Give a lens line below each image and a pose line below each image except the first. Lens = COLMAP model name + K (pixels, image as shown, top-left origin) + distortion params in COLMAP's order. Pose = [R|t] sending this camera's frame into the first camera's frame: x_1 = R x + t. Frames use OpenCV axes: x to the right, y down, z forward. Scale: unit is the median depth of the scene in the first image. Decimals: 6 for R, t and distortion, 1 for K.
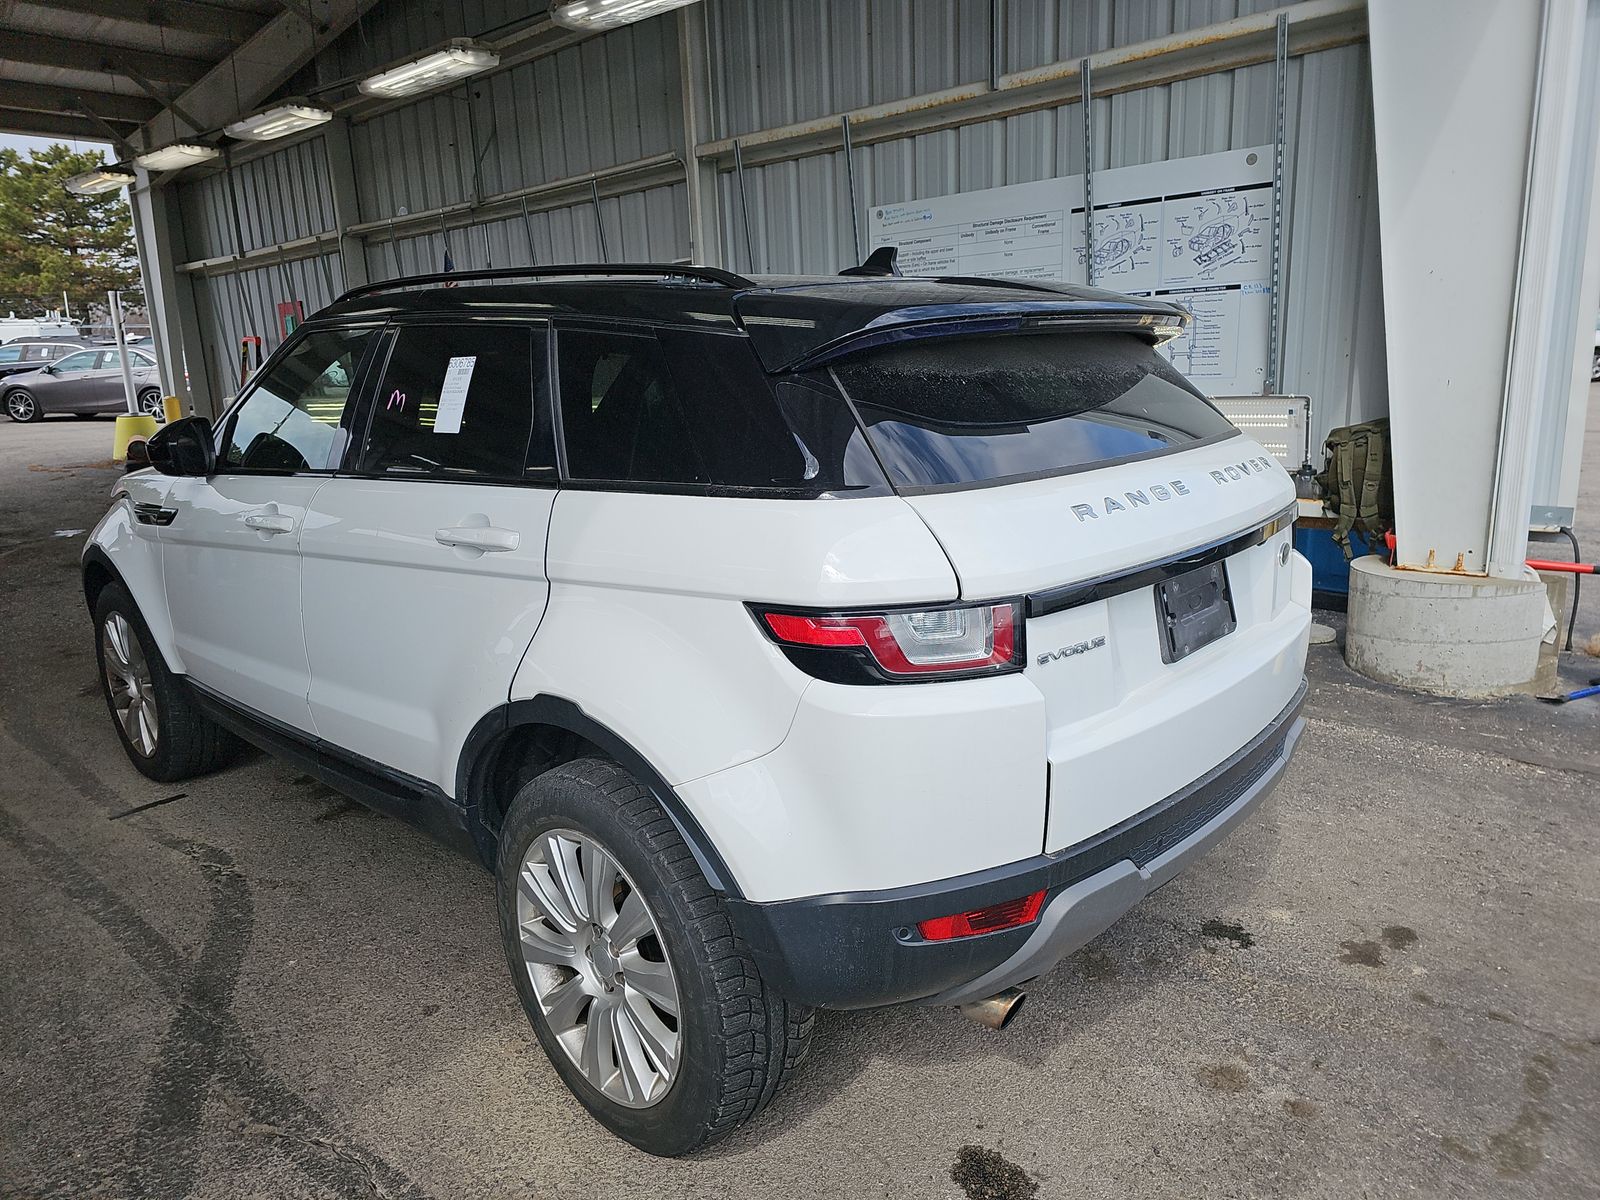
lens RADIAL K [[1057.6, 0, 816.4], [0, 1057.6, 596.6], [0, 0, 1]] dist [0.046021, -0.047561]
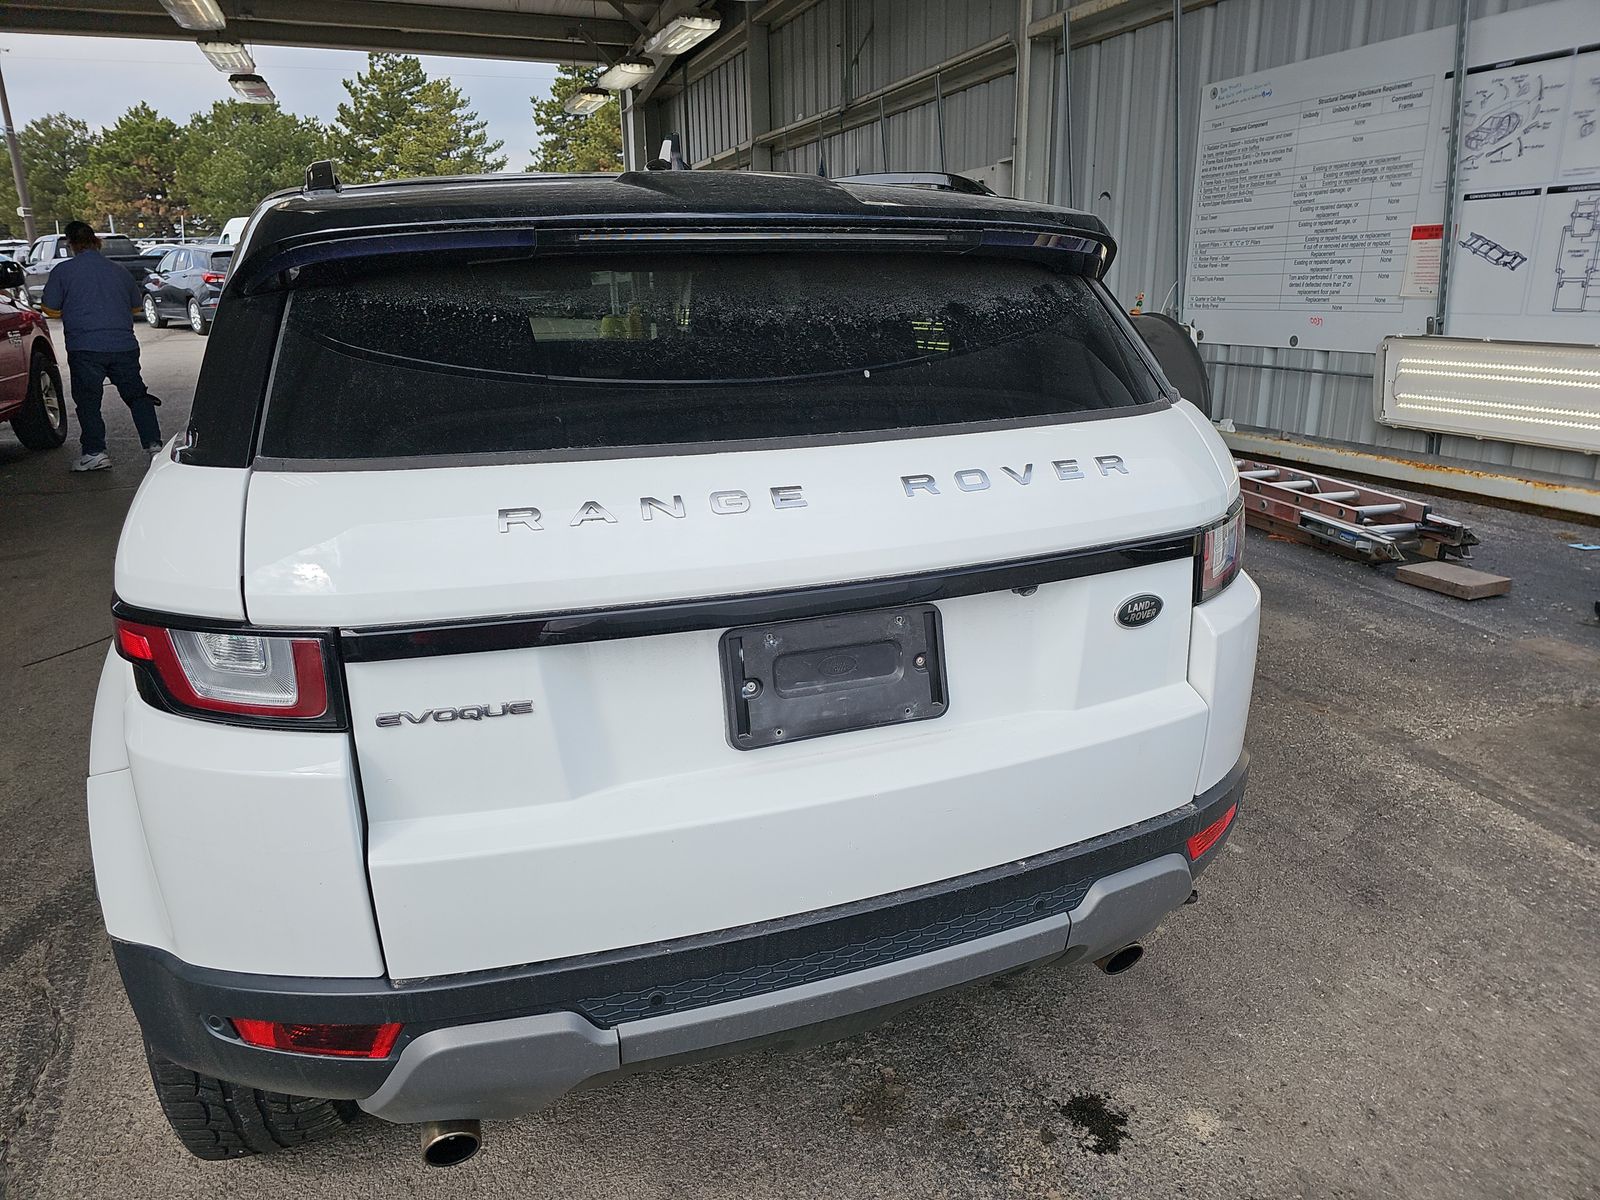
lens RADIAL K [[1057.6, 0, 808.7], [0, 1057.6, 598.0], [0, 0, 1]] dist [0.046021, -0.047561]
pose [[0.890819, 0.151114, -0.428492, 0.226598], [-0.116162, 0.987477, 0.106751, -0.039073], [0.439258, -0.045322, 0.897217, 0.144468]]
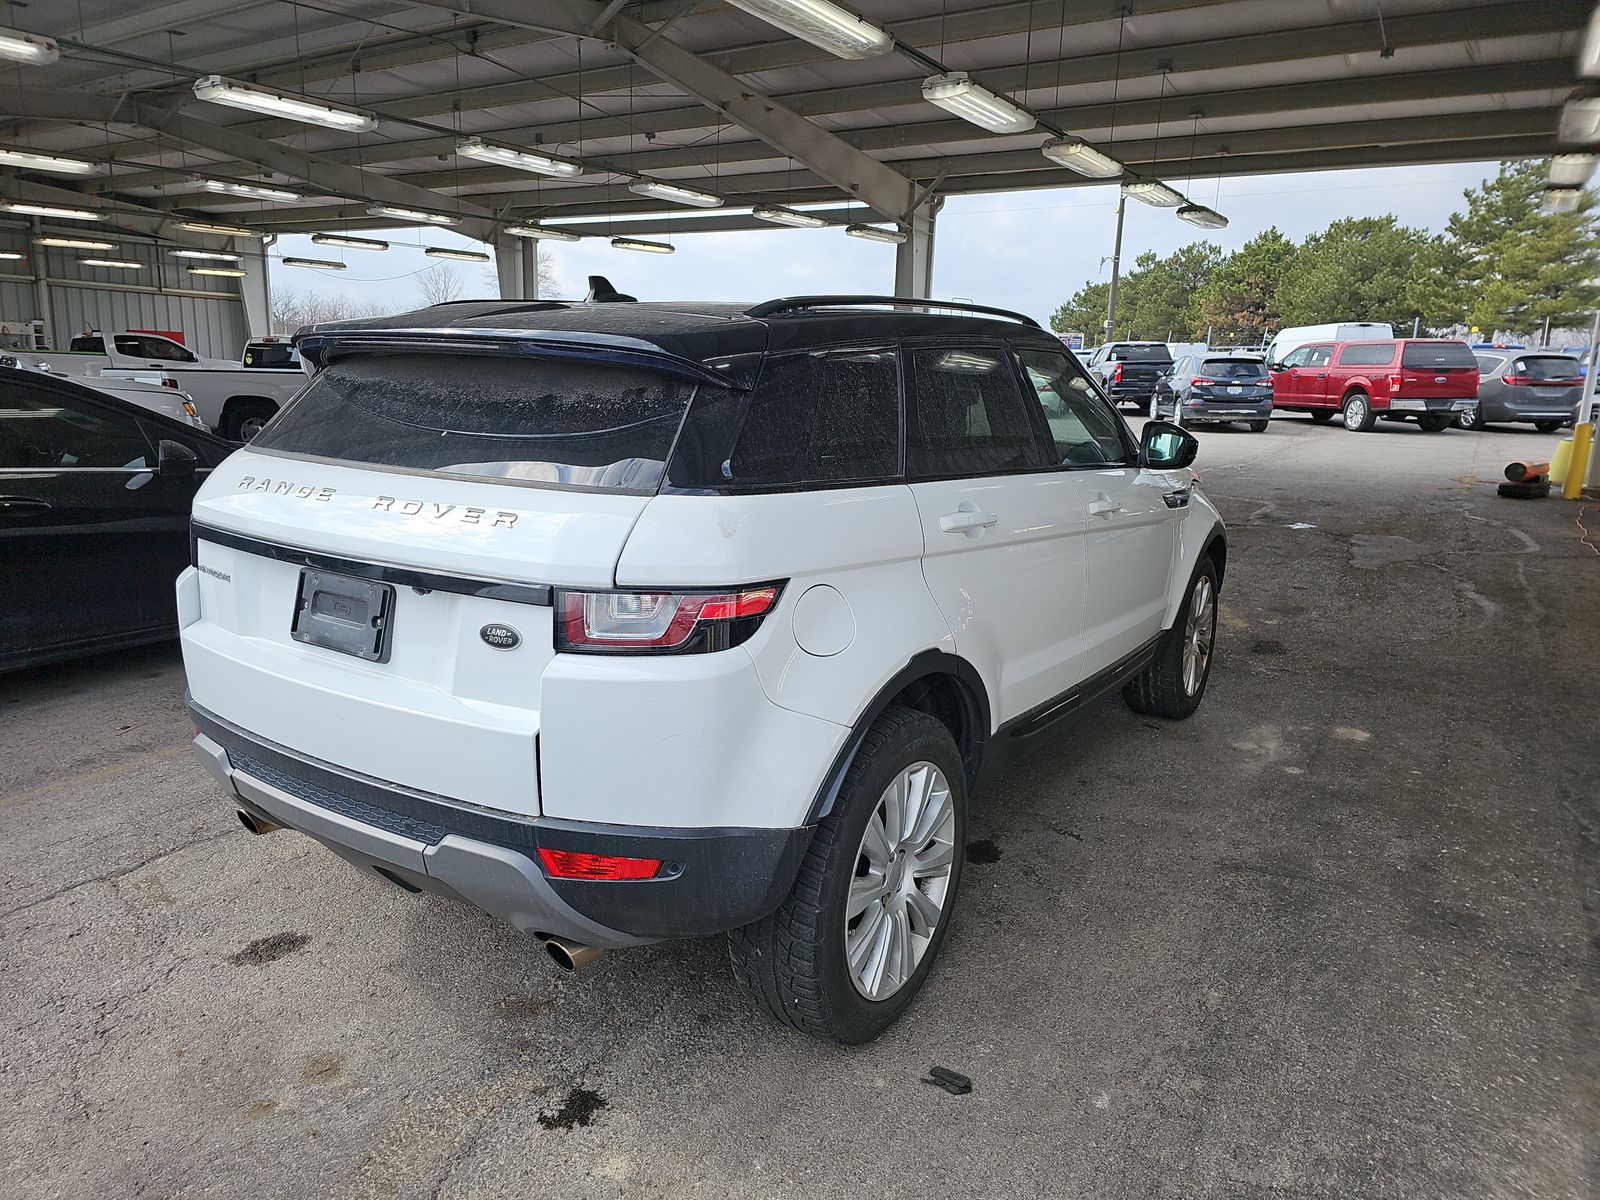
lens RADIAL K [[1057.6, 0, 807.2], [0, 1057.6, 603.5], [0, 0, 1]] dist [0.046021, -0.047561]
pose [[0.157413, 0.246958, -0.956155, 0.526897], [-0.256527, 0.945214, 0.201900, -0.121565], [0.953633, 0.213498, 0.212140, 0.444627]]
